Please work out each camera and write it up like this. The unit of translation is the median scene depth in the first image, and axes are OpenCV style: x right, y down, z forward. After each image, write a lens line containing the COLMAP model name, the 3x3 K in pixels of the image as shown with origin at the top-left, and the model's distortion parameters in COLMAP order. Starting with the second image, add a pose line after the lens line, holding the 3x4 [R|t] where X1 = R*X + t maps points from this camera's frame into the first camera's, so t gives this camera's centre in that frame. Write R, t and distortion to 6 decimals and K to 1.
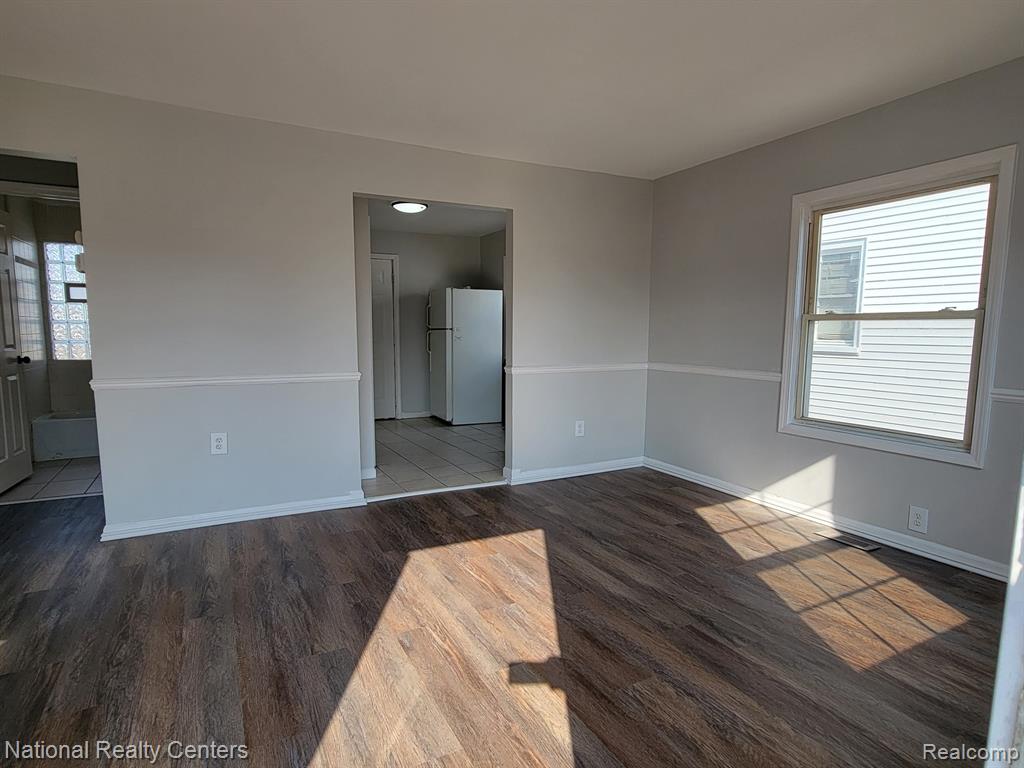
lens RADIAL K [[568.6, 0, 511.9], [0, 568.6, 373.0], [0, 0, 1]] dist [-0.000060, 0.000458]
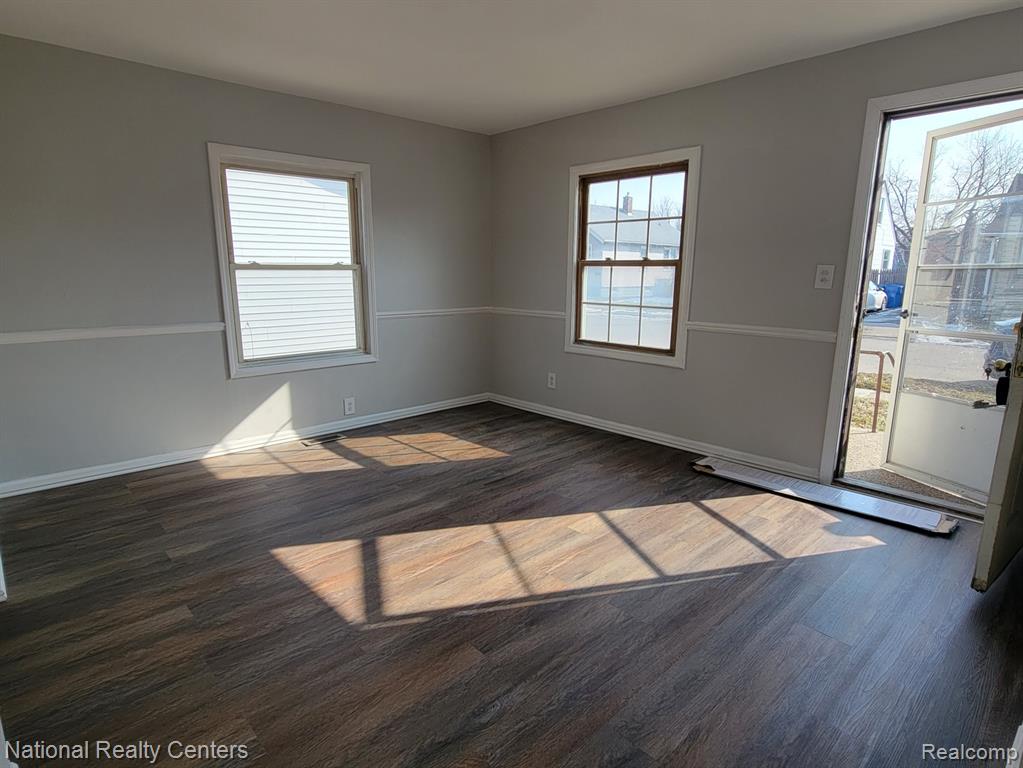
lens RADIAL K [[568.1, 0, 501.8], [0, 568.1, 381.1], [0, 0, 1]] dist [-0.000060, 0.000458]
pose [[-0.254367, -0.192290, 0.947799, -0.765967], [0.066334, 0.974257, 0.215460, -0.099722], [-0.964830, 0.117677, -0.235063, 0.922004]]
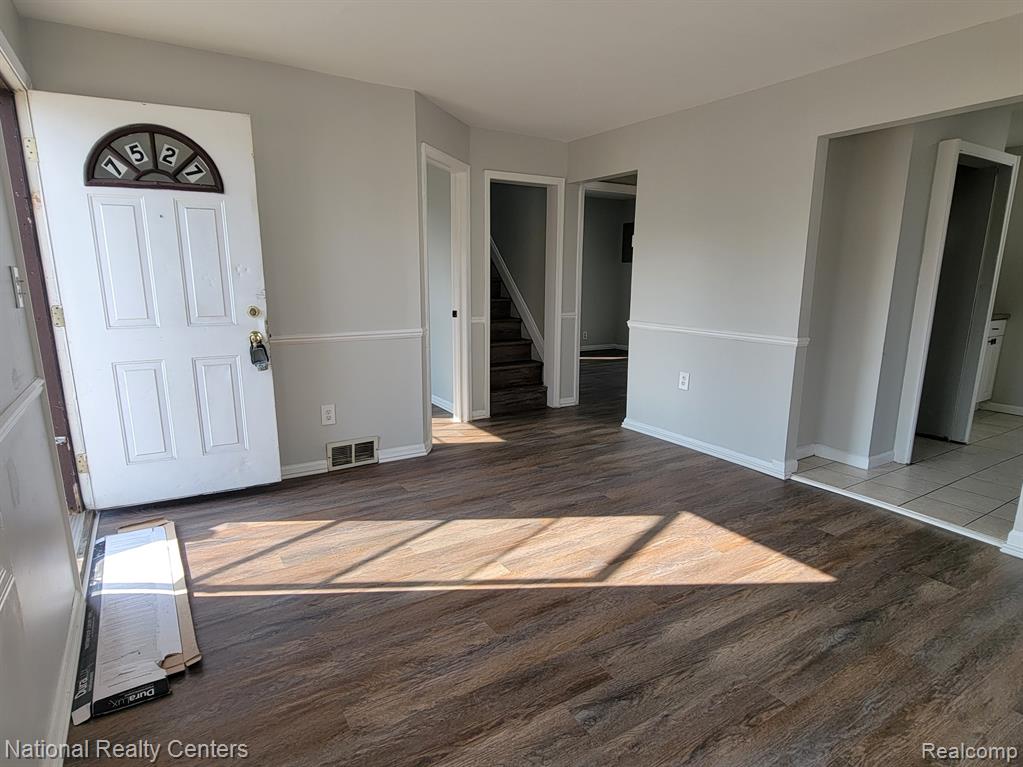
lens RADIAL K [[568.1, 0, 507.6], [0, 568.1, 392.8], [0, 0, 1]] dist [-0.000060, 0.000458]
pose [[0.073500, 0.202973, -0.976422, 0.729262], [-0.077800, 0.977253, 0.197290, -0.070913], [0.994256, 0.061465, 0.087619, 0.550437]]
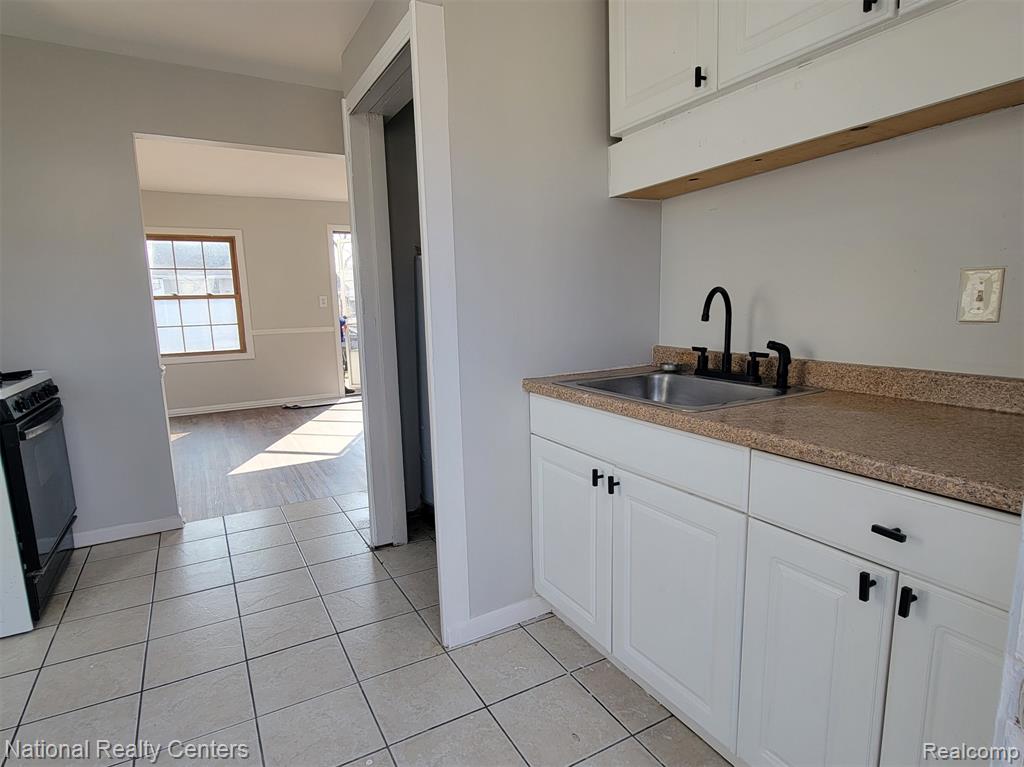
lens RADIAL K [[568.6, 0, 511.5], [0, 568.6, 387.8], [0, 0, 1]] dist [-0.000060, 0.000458]
pose [[-0.999326, 0.027721, -0.024062, -0.408296], [0.021577, 0.973914, 0.225888, -0.246352], [0.029696, 0.225217, -0.973856, 3.514044]]
